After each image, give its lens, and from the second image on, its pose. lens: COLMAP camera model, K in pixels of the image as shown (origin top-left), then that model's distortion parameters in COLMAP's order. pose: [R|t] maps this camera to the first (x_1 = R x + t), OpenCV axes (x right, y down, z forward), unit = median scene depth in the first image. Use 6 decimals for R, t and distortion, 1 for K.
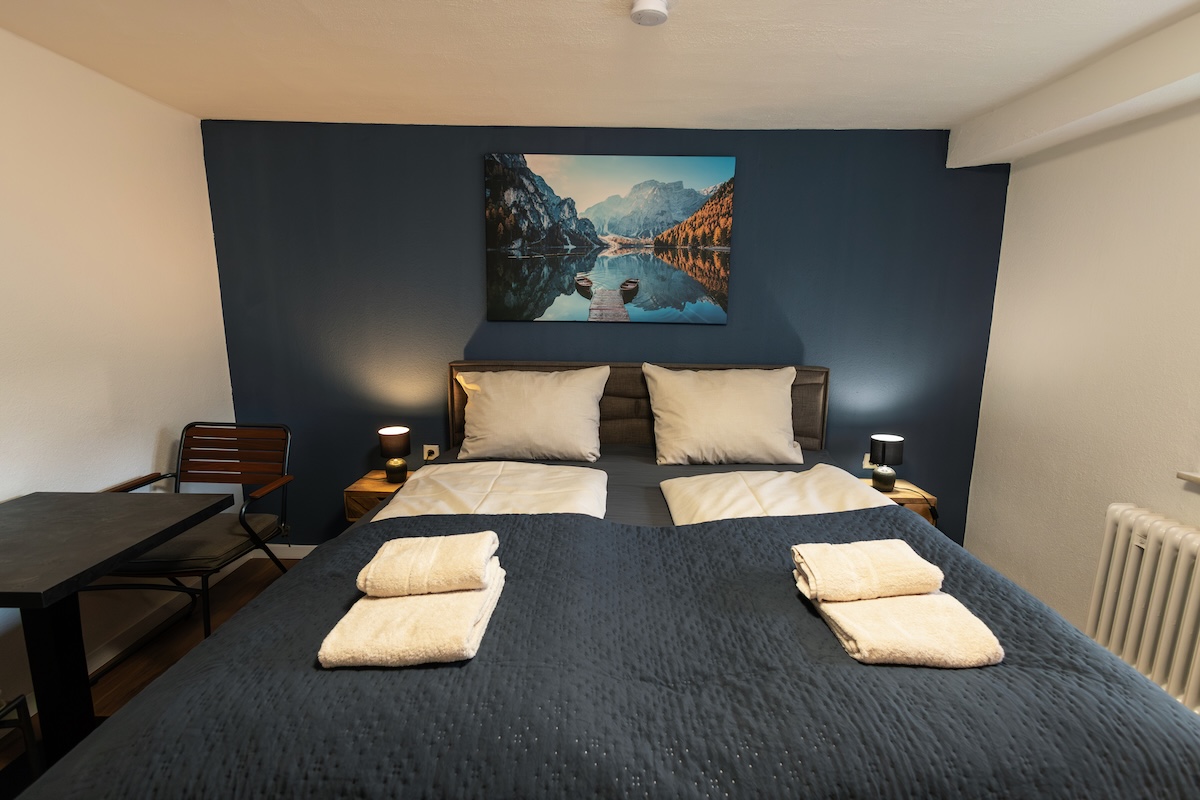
lens RADIAL K [[558.8, 0, 600.8], [0, 558.8, 402.3], [0, 0, 1]] dist [-0.007650, 0.003863]
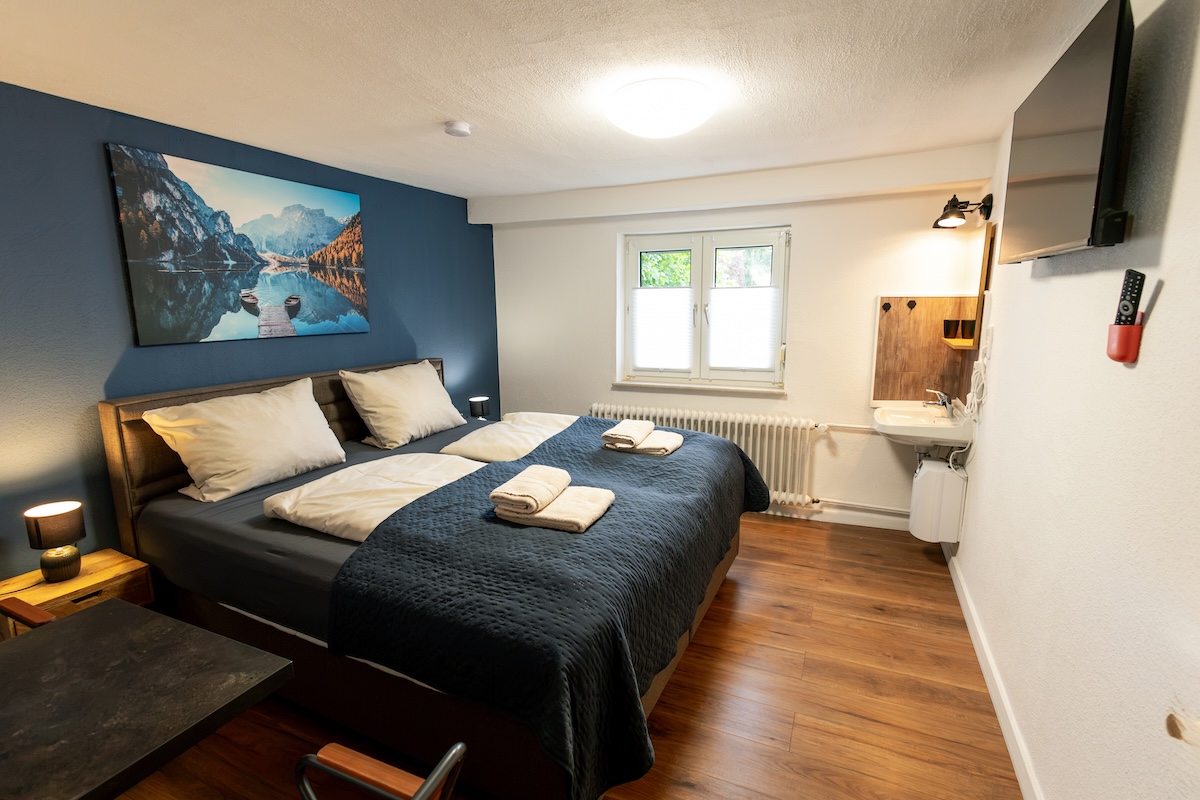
lens RADIAL K [[558.8, 0, 606.0], [0, 558.8, 397.6], [0, 0, 1]] dist [-0.007650, 0.003863]
pose [[0.402653, -0.170458, 0.899341, -0.693805], [0.173602, 0.978897, 0.107812, -0.043288], [-0.898740, 0.112716, 0.423748, 0.046732]]
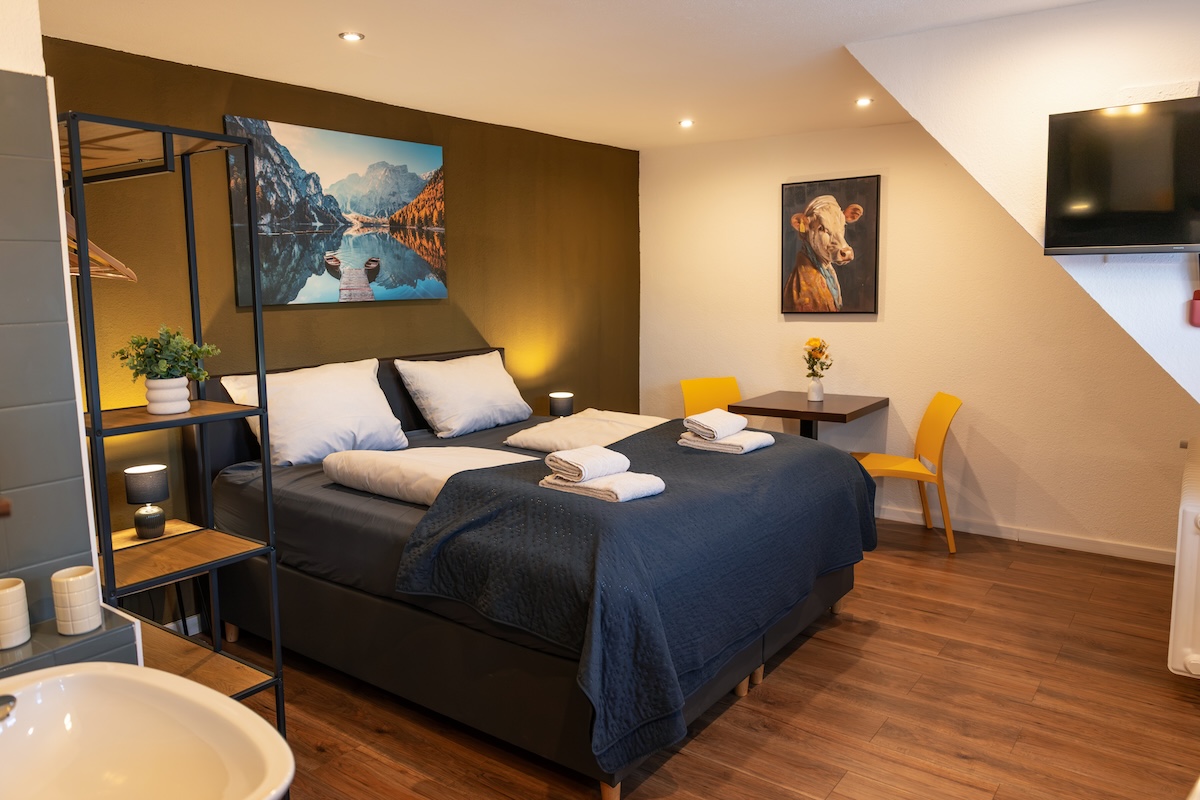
lens RADIAL K [[858.1, 0, 602.4], [0, 858.1, 390.2], [0, 0, 1]] dist [-0.000671, -0.011108]
pose [[0.588917, -0.127770, 0.798030, -0.958686], [0.151622, 0.987359, 0.046190, 0.002120], [-0.793843, 0.093797, 0.600845, -0.214931]]
